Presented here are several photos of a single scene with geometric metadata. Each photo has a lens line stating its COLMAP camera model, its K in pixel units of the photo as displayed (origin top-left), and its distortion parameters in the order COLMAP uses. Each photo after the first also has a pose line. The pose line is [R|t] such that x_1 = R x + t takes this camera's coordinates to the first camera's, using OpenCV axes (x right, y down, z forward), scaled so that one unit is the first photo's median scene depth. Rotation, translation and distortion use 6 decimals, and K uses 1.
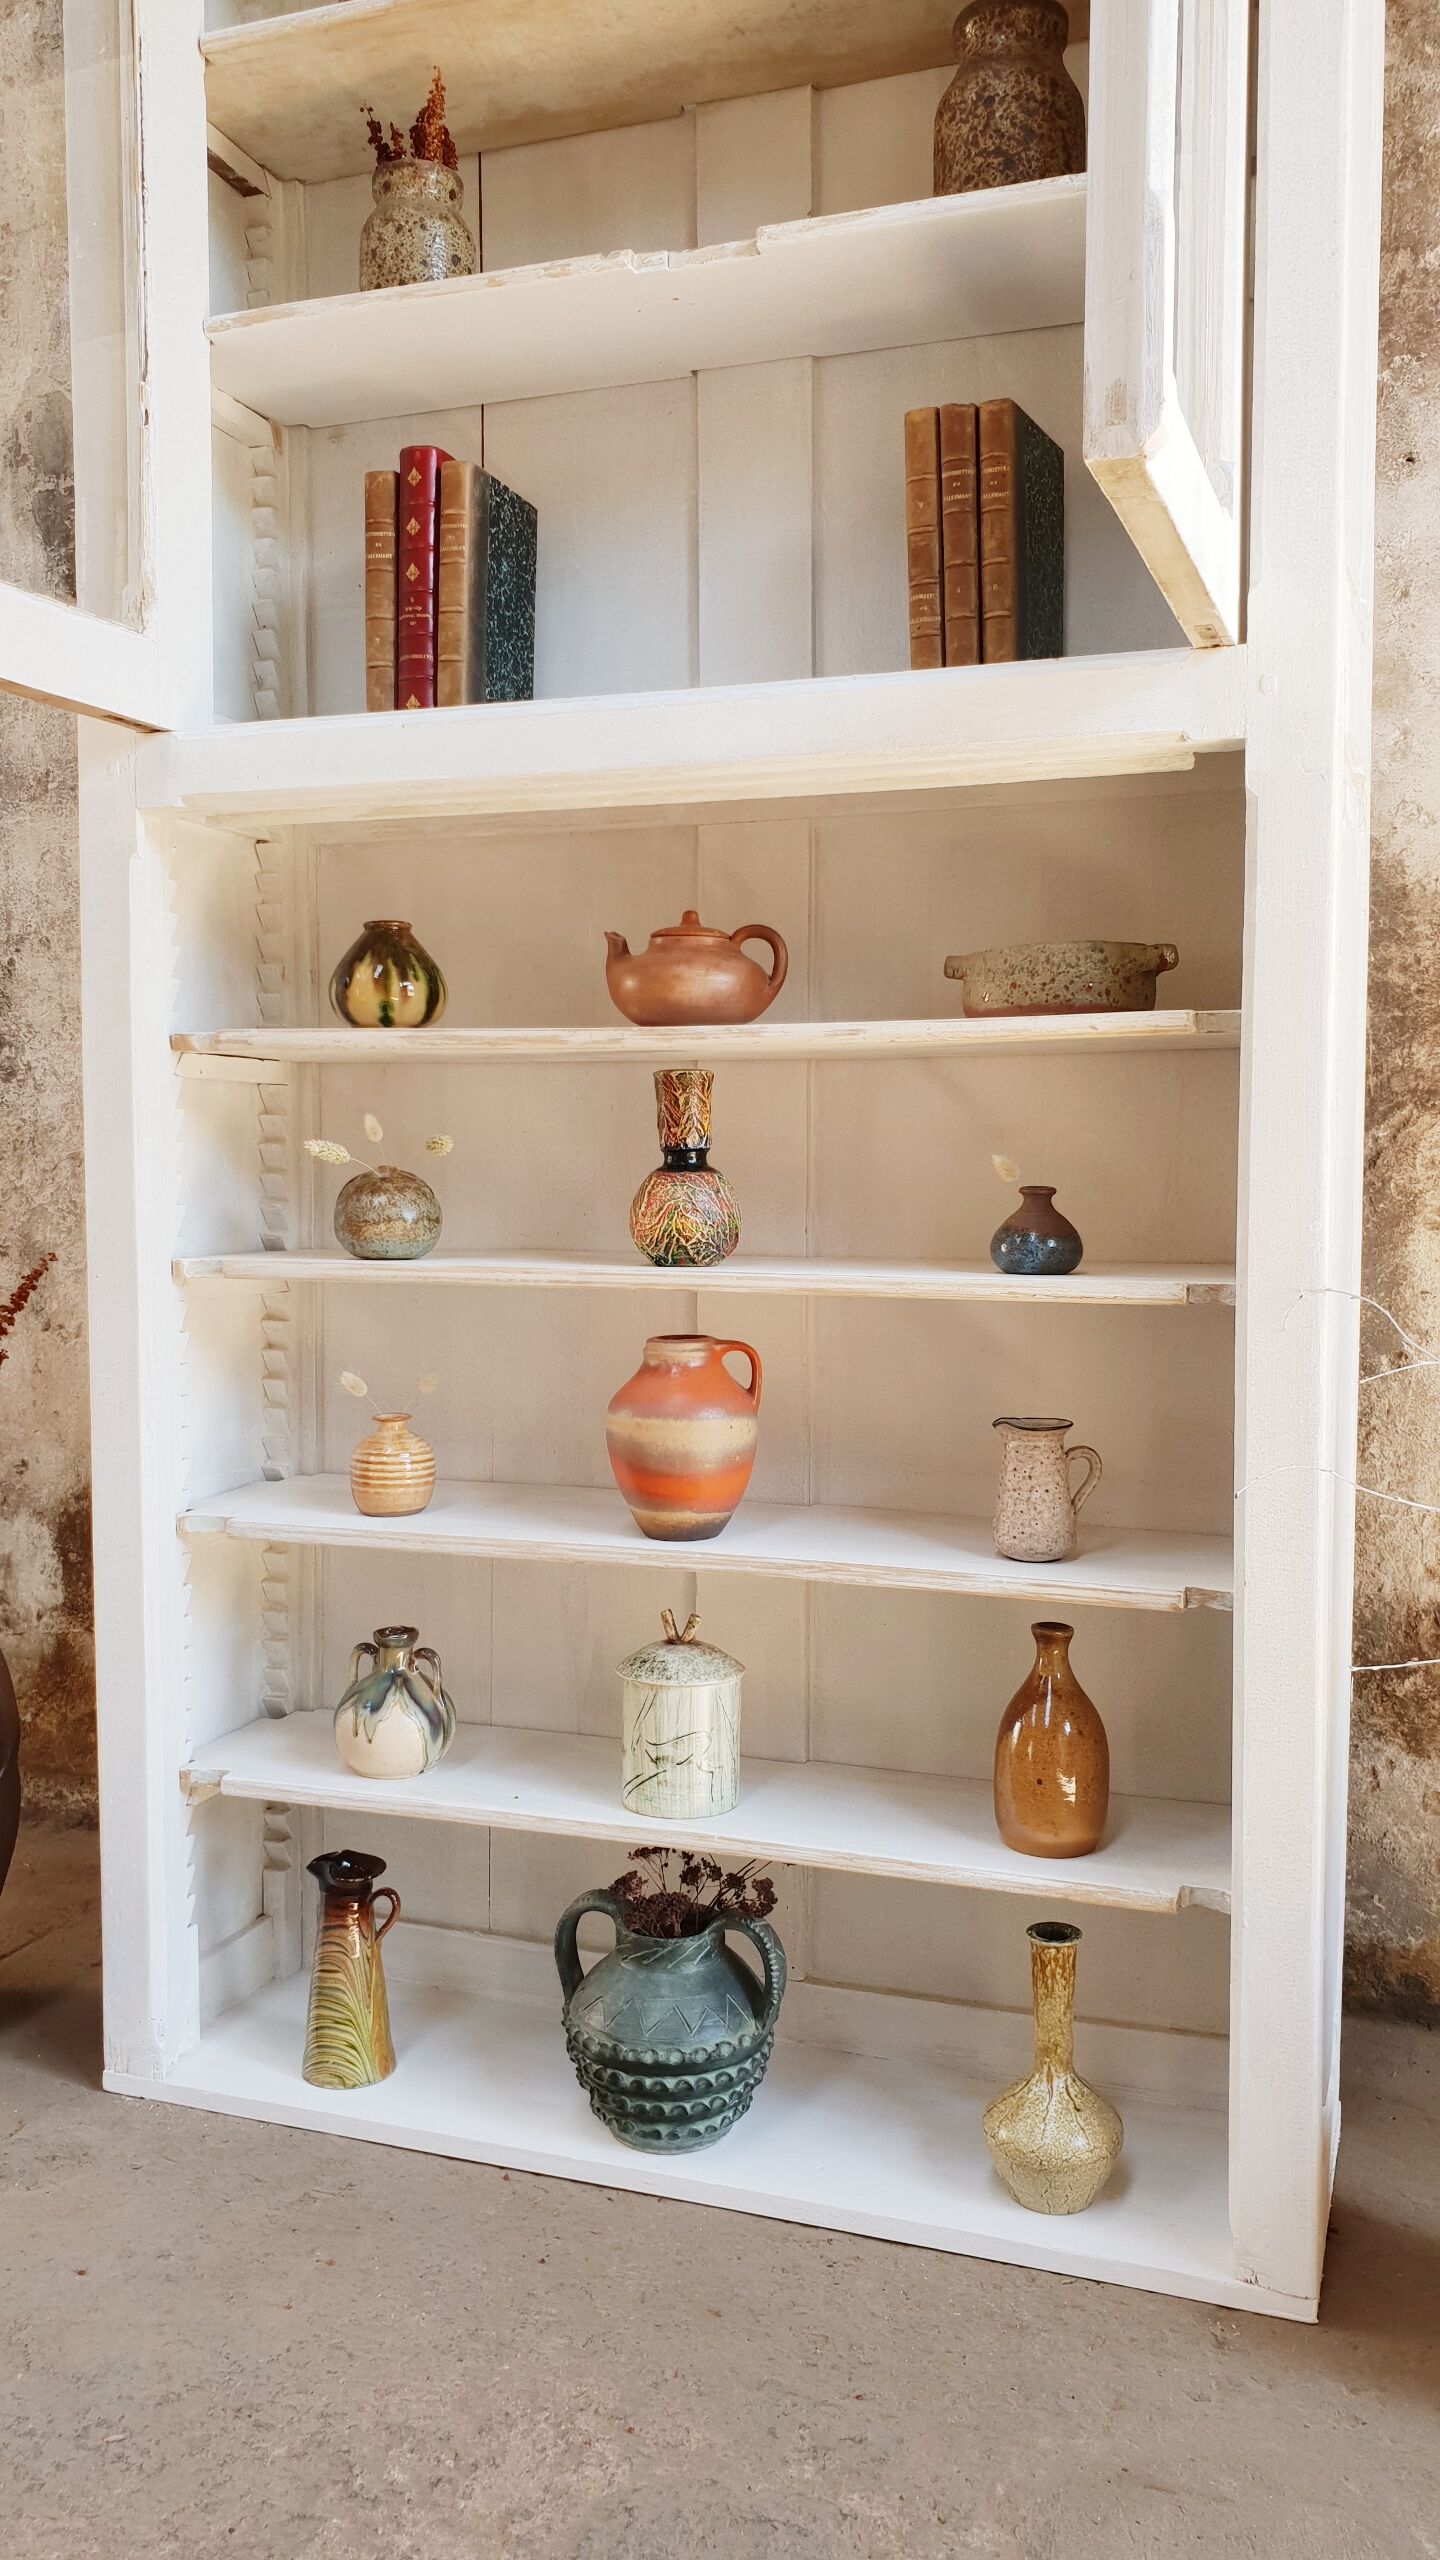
lens RADIAL K [[2013.4, 0, 742.0], [0, 2013.4, 1277.6], [0, 0, 1]] dist [-0.008352, 0.040224]
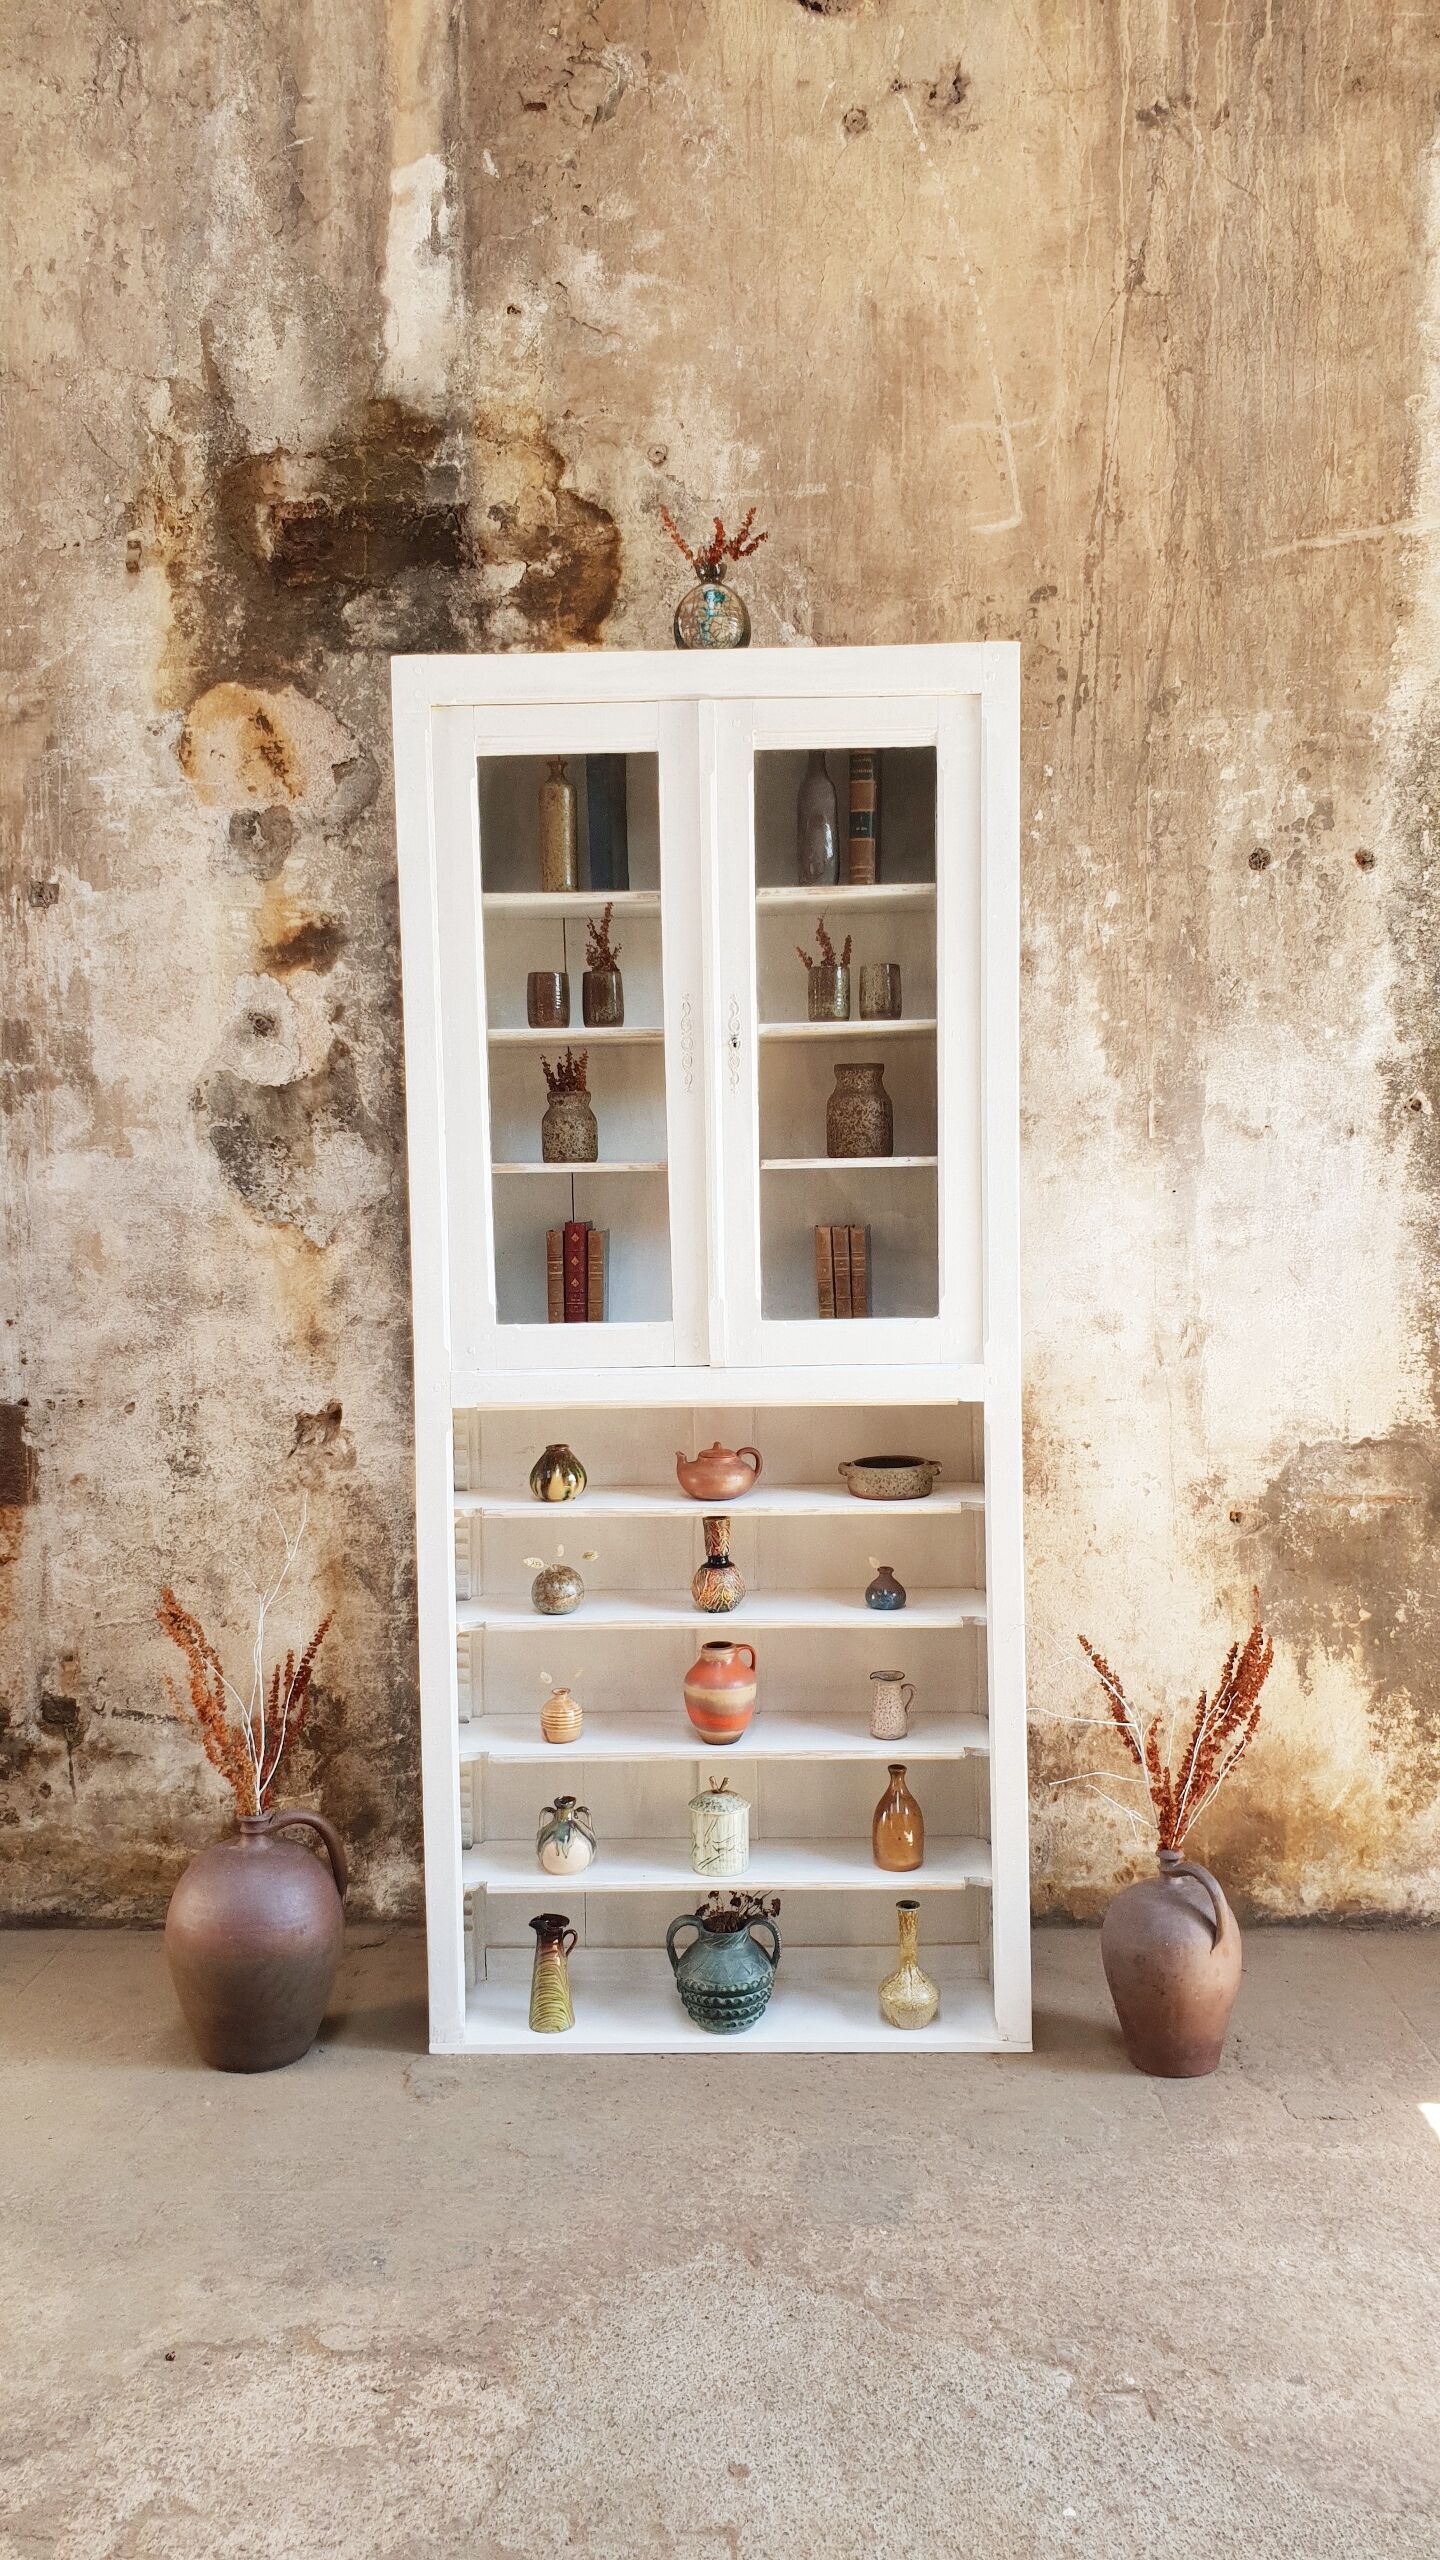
lens RADIAL K [[2013.4, 0, 727.0], [0, 2013.4, 1259.2], [0, 0, 1]] dist [-0.008352, 0.040224]
pose [[0.949720, -0.036638, 0.310950, -0.663552], [0.037418, 0.999294, 0.003461, -0.384075], [-0.310857, 0.008348, 0.950420, -1.010180]]
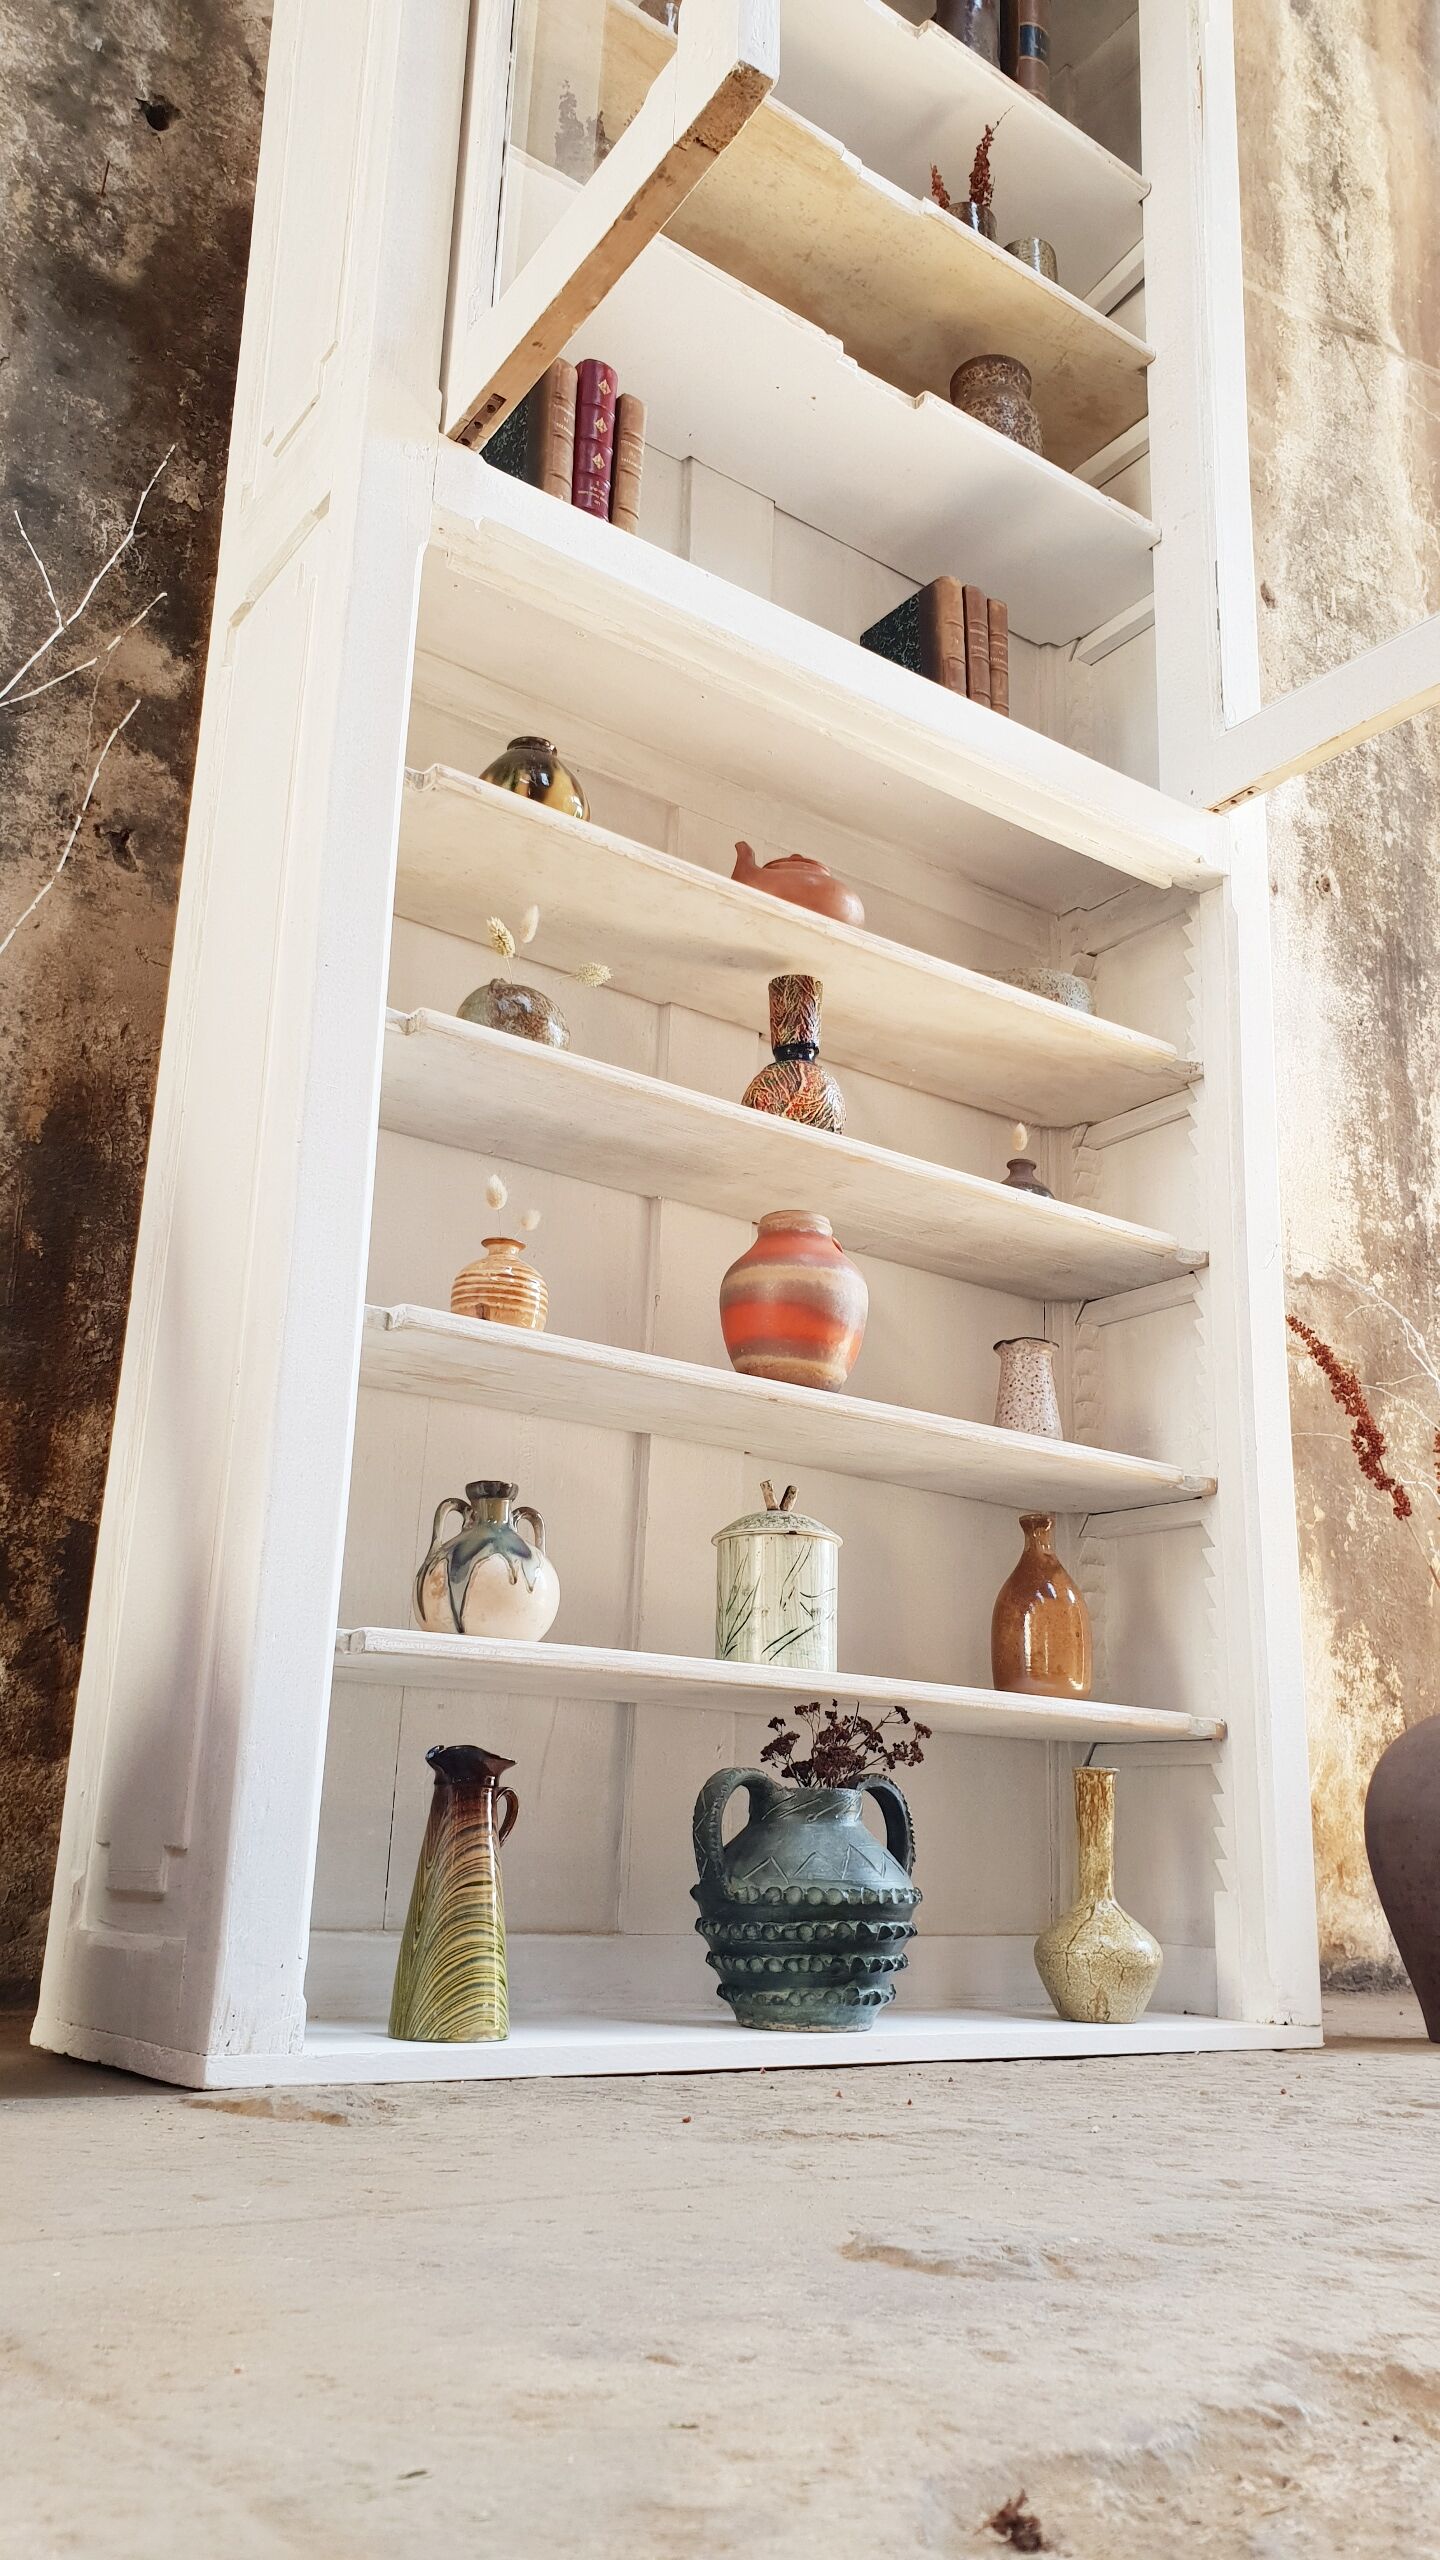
lens RADIAL K [[2013.4, 0, 759.4], [0, 2013.4, 1292.6], [0, 0, 1]] dist [-0.008352, 0.040224]
pose [[0.546629, 0.243287, 0.801254, -0.864233], [0.026792, 0.951293, -0.307121, 0.386841], [-0.836946, 0.189349, 0.513486, 0.490195]]
